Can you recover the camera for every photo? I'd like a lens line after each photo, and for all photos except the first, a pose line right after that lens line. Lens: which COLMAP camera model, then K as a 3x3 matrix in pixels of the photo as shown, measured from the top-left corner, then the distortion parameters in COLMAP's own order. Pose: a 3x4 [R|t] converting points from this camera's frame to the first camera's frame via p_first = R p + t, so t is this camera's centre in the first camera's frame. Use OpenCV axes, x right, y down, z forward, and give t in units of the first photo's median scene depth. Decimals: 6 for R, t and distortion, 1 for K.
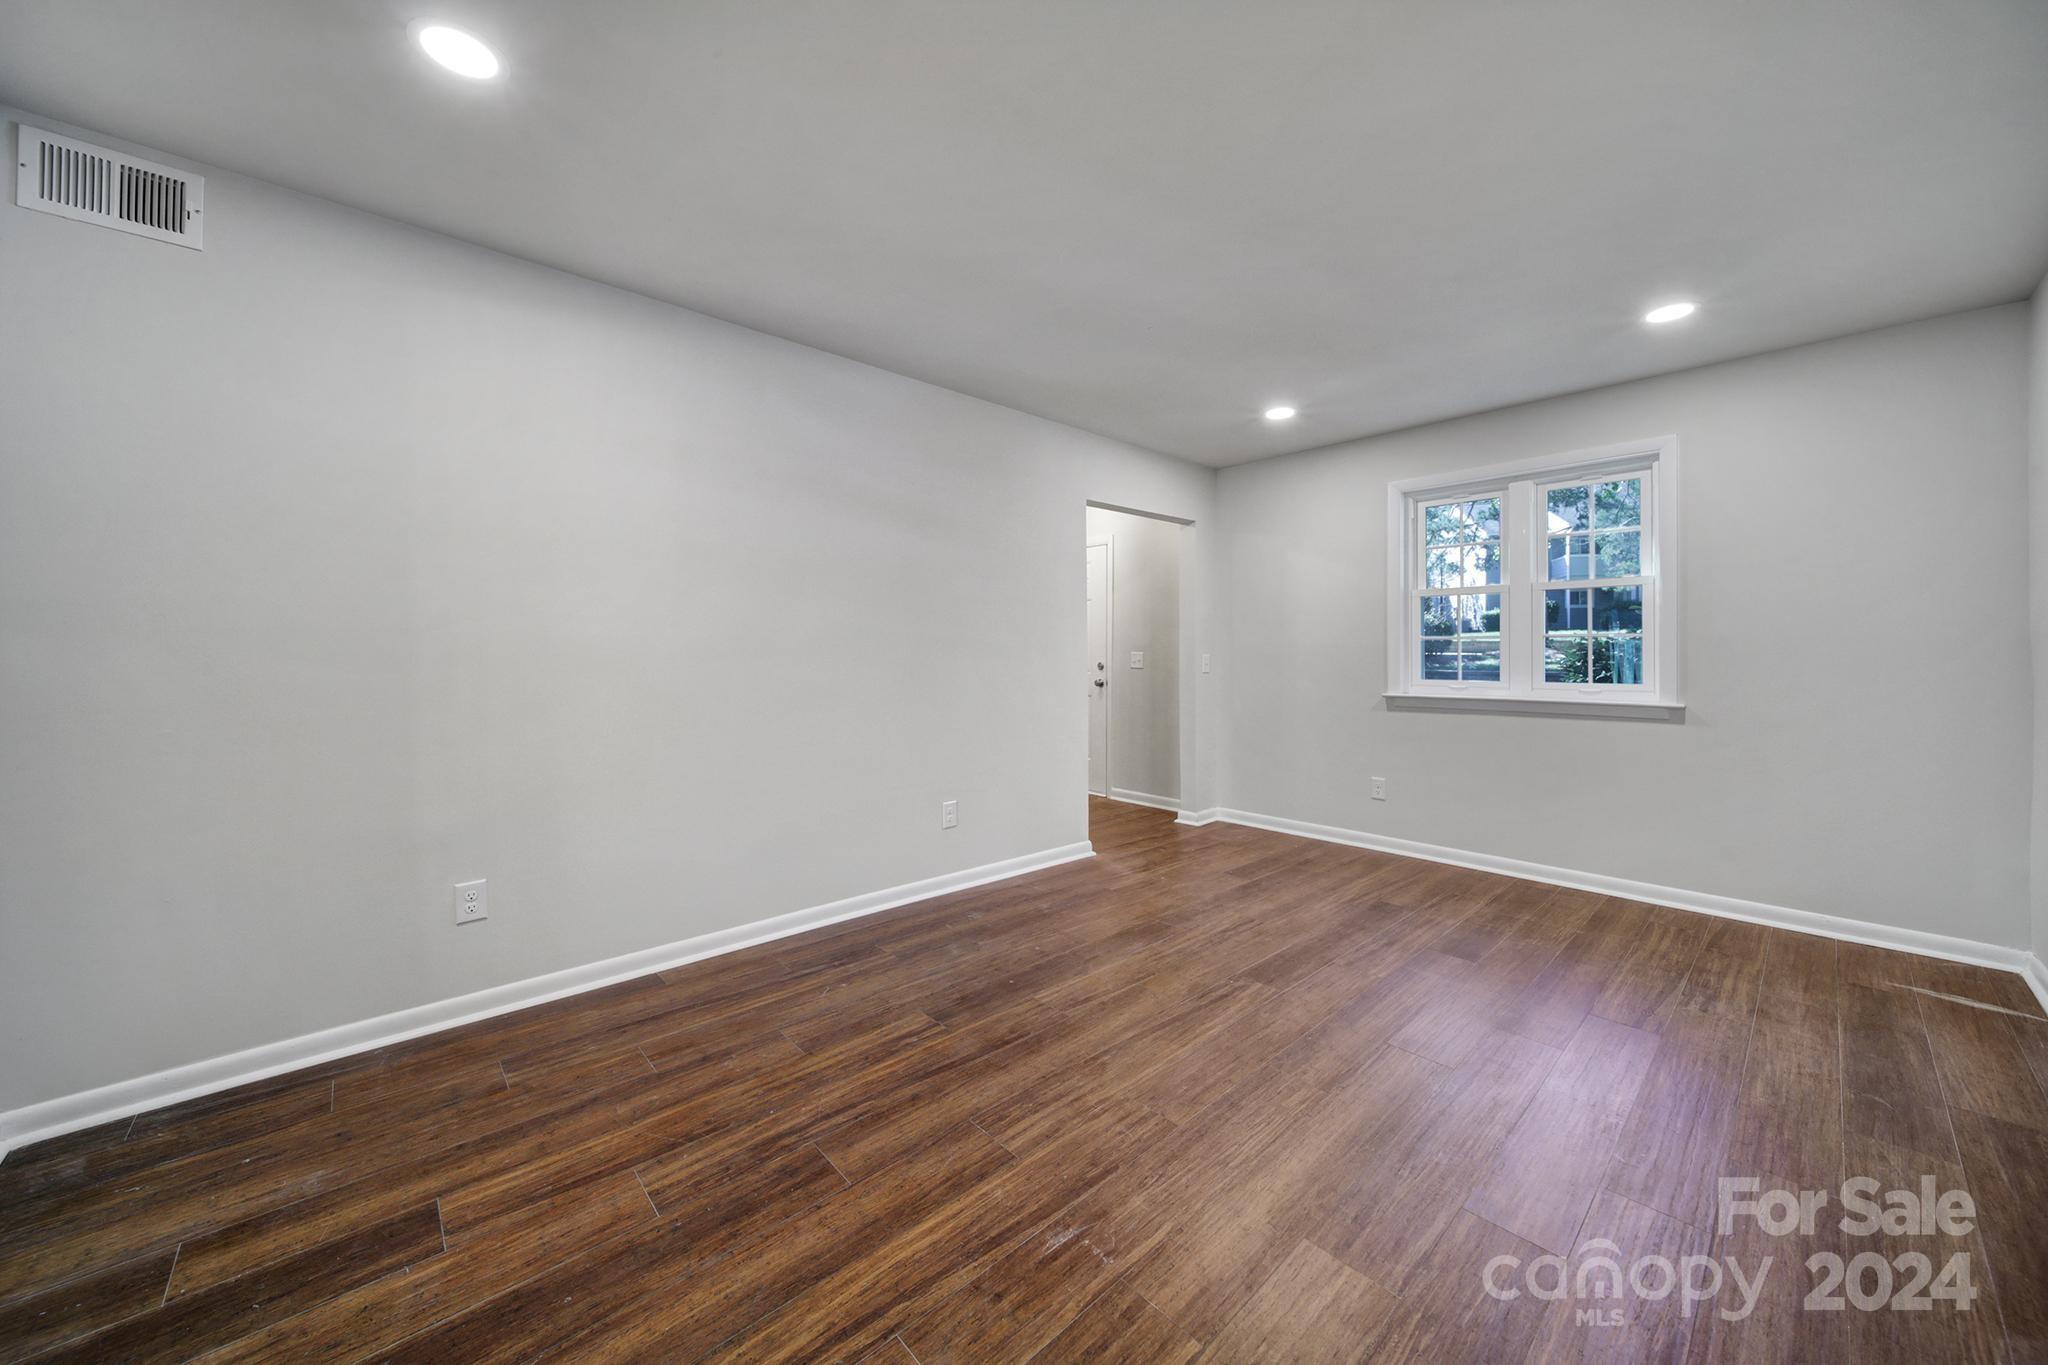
lens RADIAL K [[716.7, 0, 1019.1], [0, 716.7, 656.8], [0, 0, 1]] dist [0.000649, -0.000016]
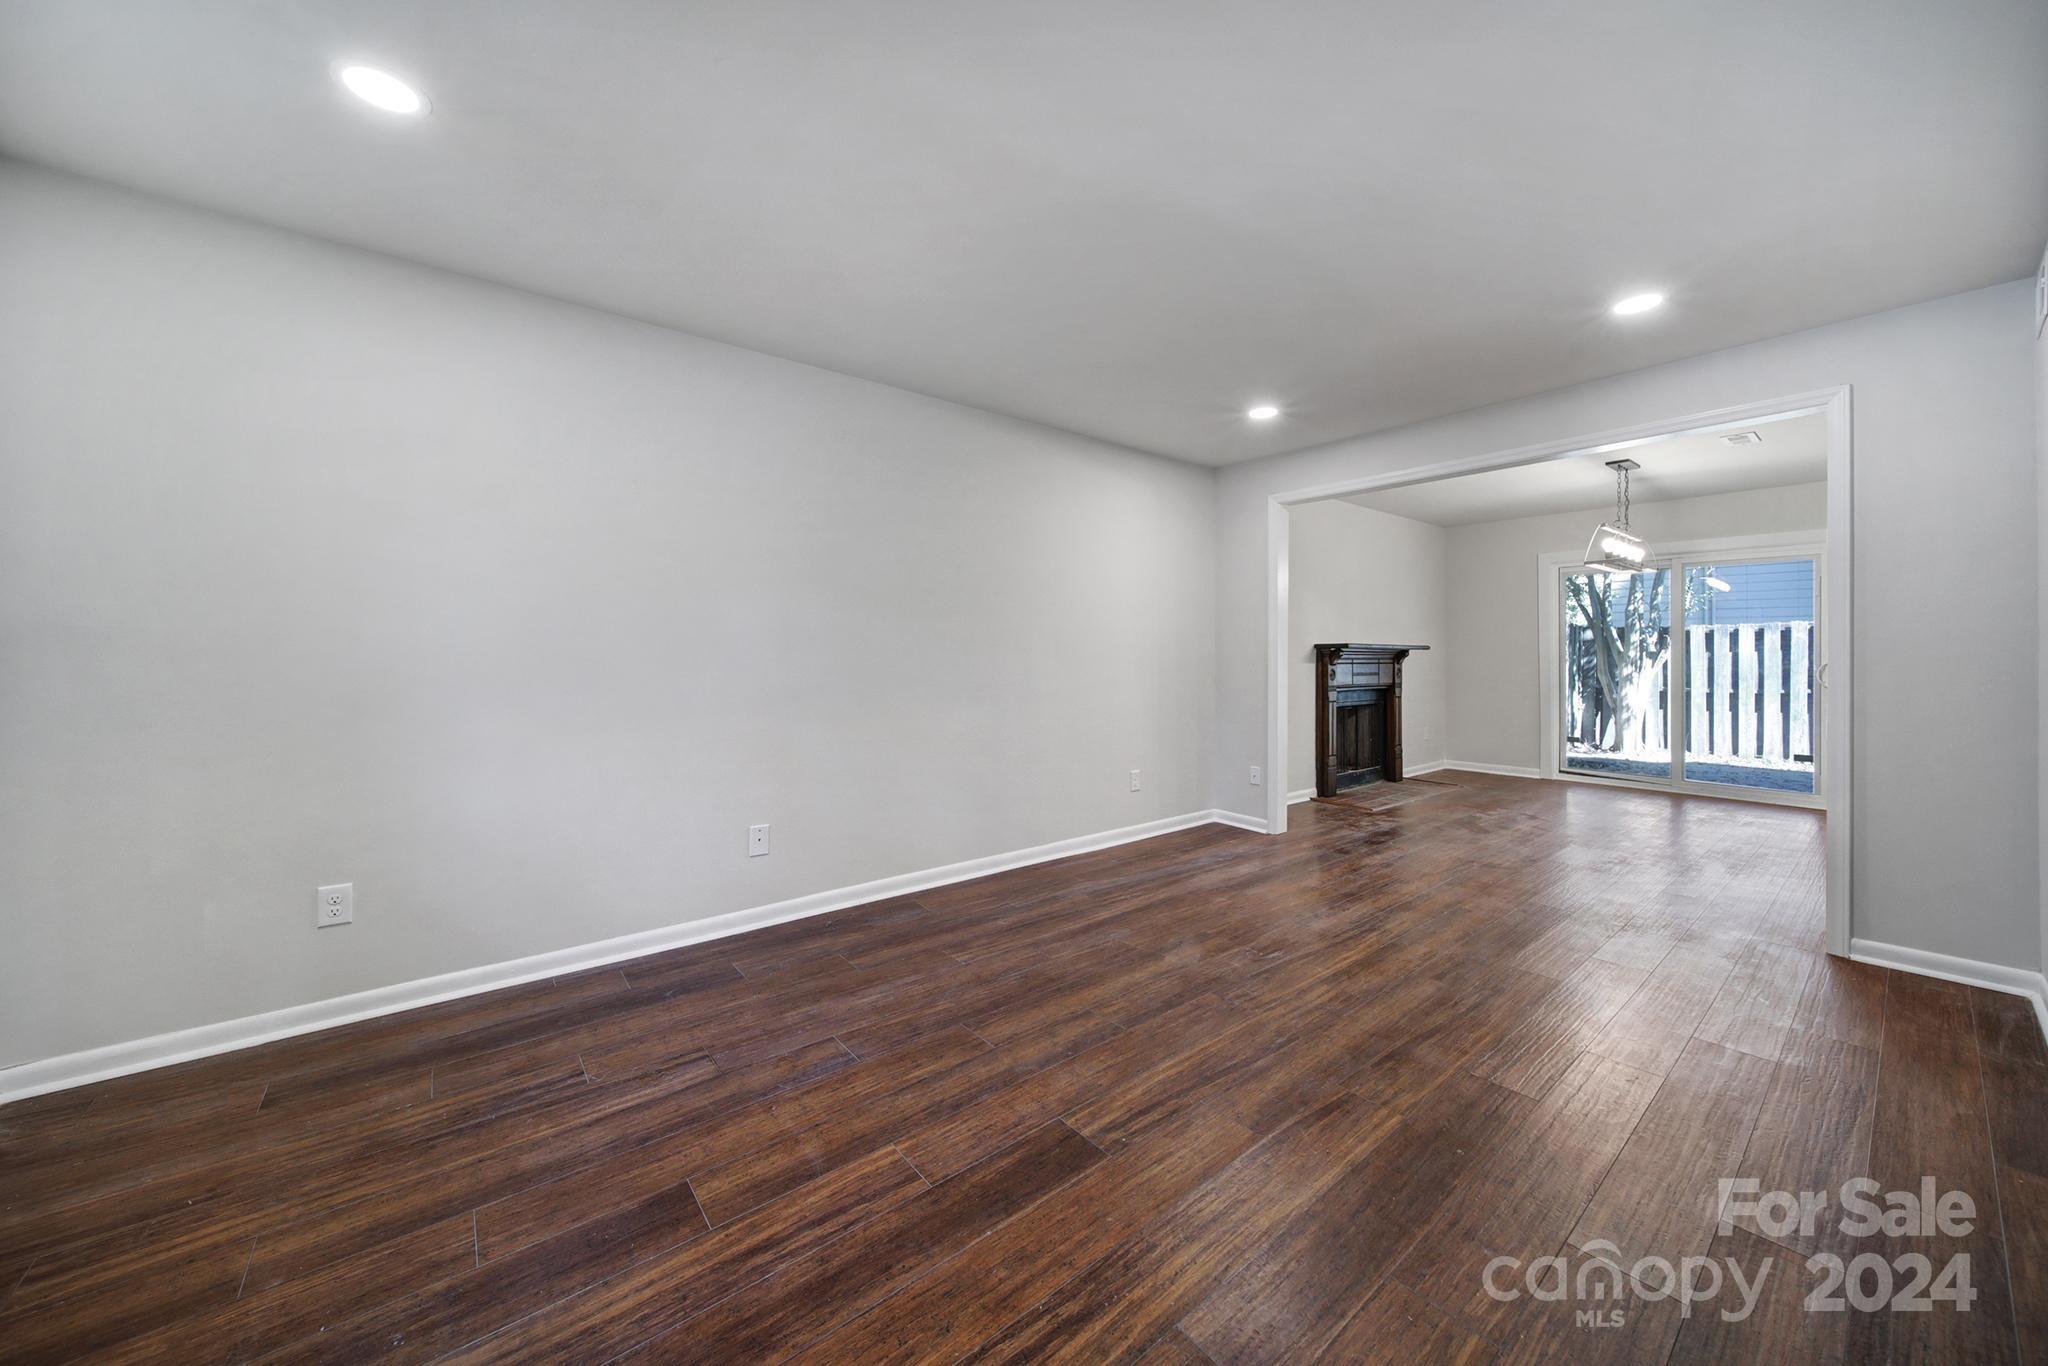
lens RADIAL K [[724.5, 0, 1022.7], [0, 724.5, 662.7], [0, 0, 1]] dist [-0.000126, -0.000038]
pose [[-0.998322, -0.000816, 0.057895, 0.329478], [0.000243, 0.999833, 0.018292, -0.007335], [-0.057901, 0.018275, -0.998155, 1.568518]]
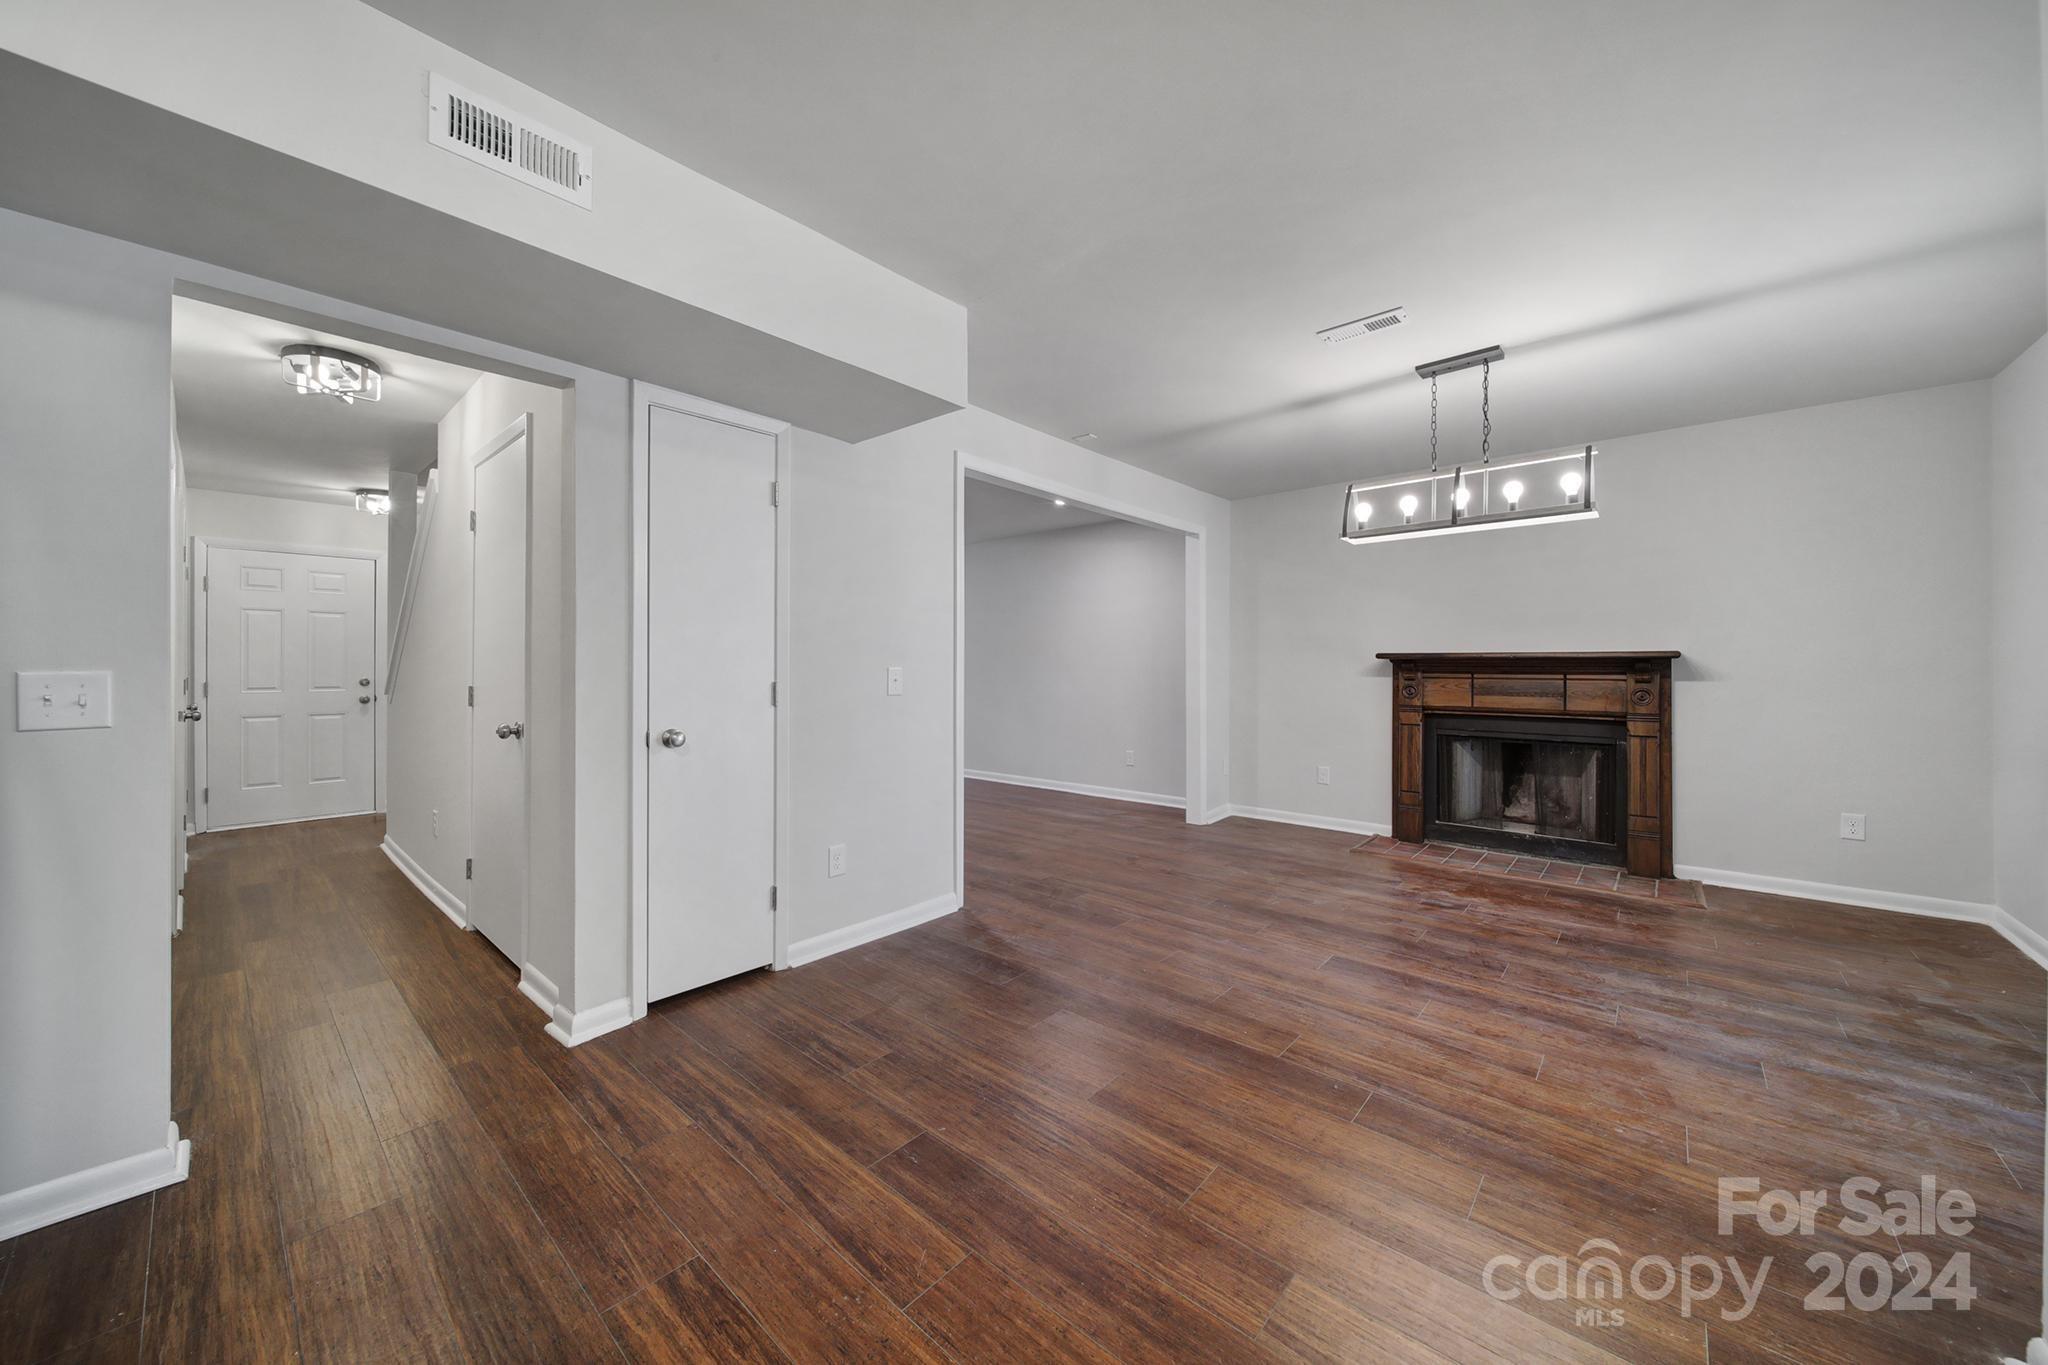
lens RADIAL K [[724.5, 0, 1022.7], [0, 724.5, 662.2], [0, 0, 1]] dist [-0.000126, -0.000038]
pose [[-0.116375, 0.005575, 0.993190, -2.168057], [0.008996, 0.999949, -0.004559, -0.002321], [-0.993165, 0.008404, -0.116419, 0.454468]]
